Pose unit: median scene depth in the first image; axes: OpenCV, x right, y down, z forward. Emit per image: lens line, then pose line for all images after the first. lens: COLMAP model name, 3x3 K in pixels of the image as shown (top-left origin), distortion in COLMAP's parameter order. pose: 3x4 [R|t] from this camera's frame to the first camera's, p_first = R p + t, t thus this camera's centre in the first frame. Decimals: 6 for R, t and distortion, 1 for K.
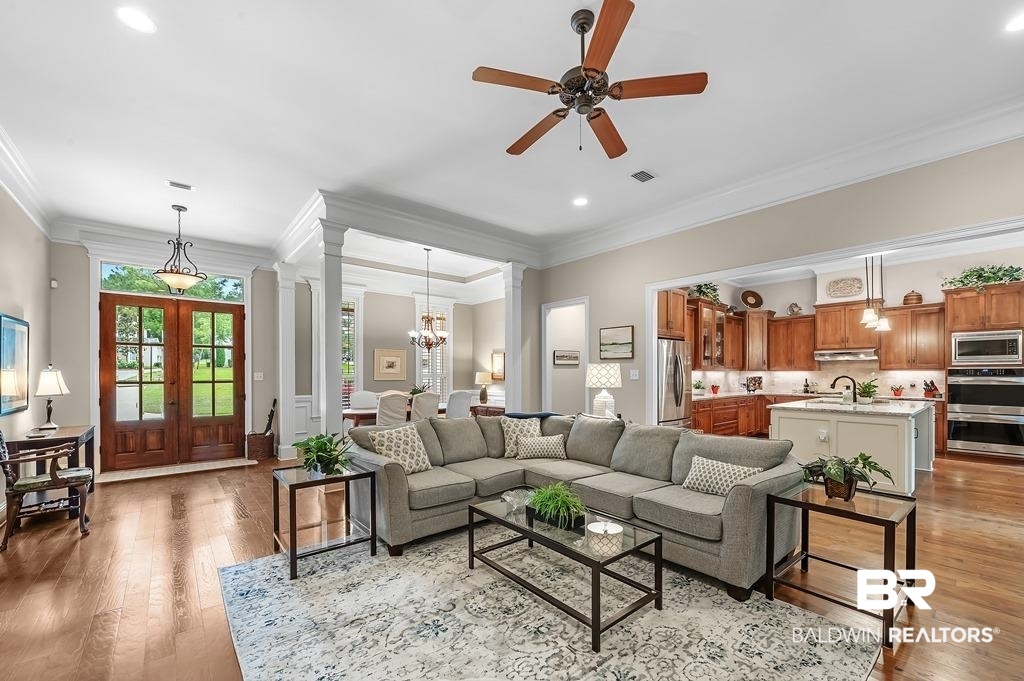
lens RADIAL K [[412.3, 0, 506.0], [0, 412.3, 376.3], [0, 0, 1]] dist [-0.004289, -0.000348]
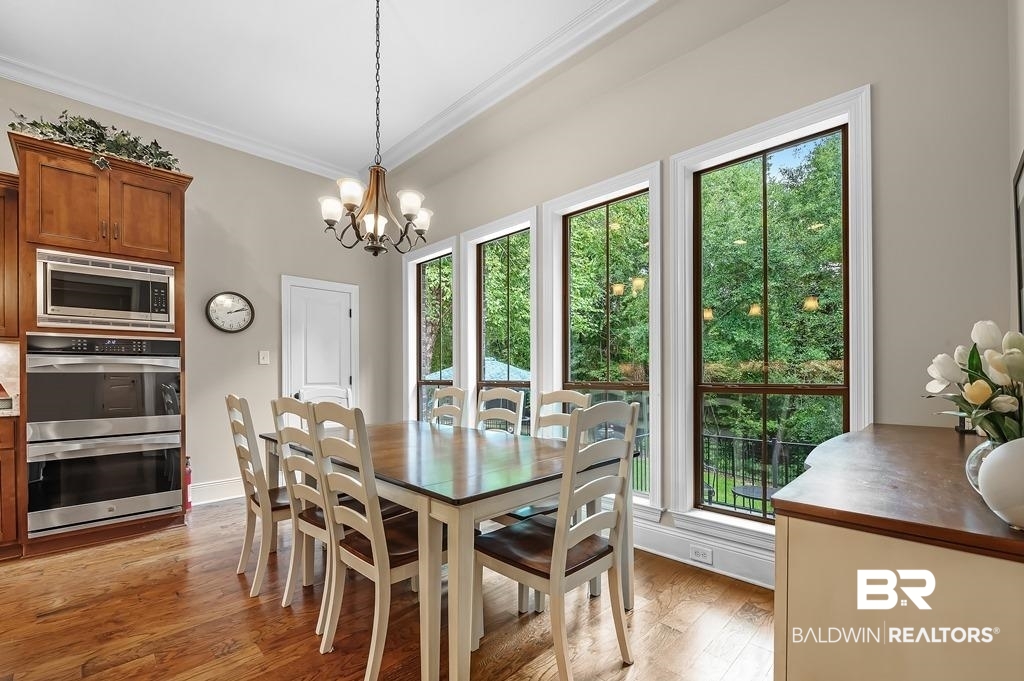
lens RADIAL K [[443.7, 0, 518.6], [0, 443.7, 374.0], [0, 0, 1]] dist [-0.001086, -0.000196]
pose [[-0.109503, -0.004028, 0.993978, 0.600146], [0.001527, 0.999990, 0.004220, 0.018711], [-0.993985, 0.001980, -0.109496, 0.575520]]
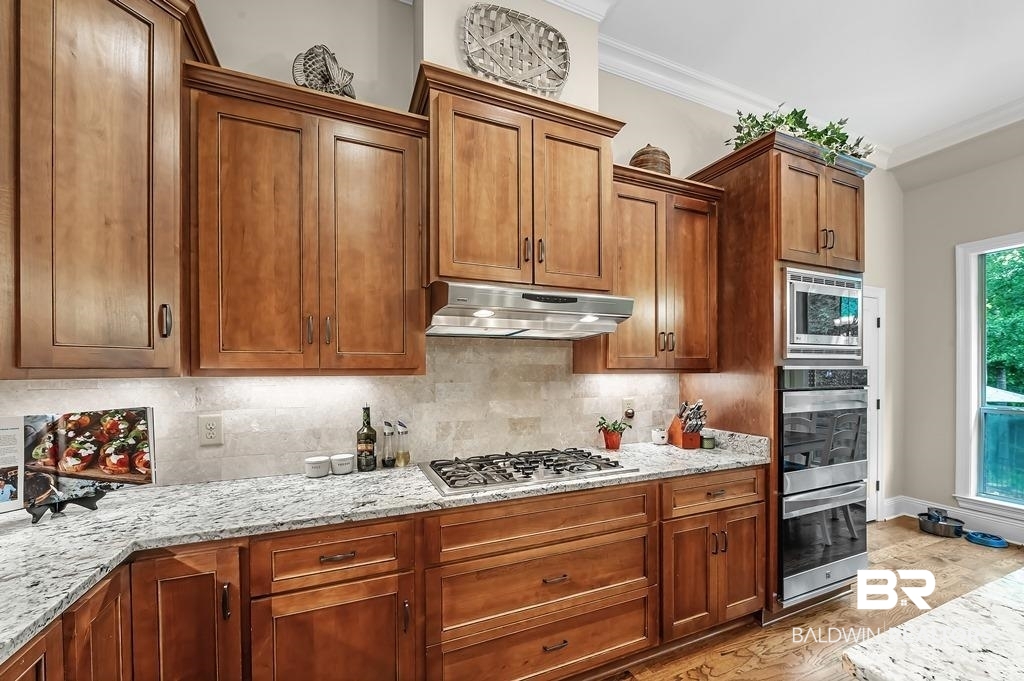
lens RADIAL K [[412.3, 0, 532.1], [0, 412.3, 367.8], [0, 0, 1]] dist [-0.004289, -0.000348]
pose [[0.266072, 0.000980, 0.963953, 0.697523], [0.007887, 0.999964, -0.003194, -0.020424], [-0.963921, 0.008452, 0.266054, 1.116856]]
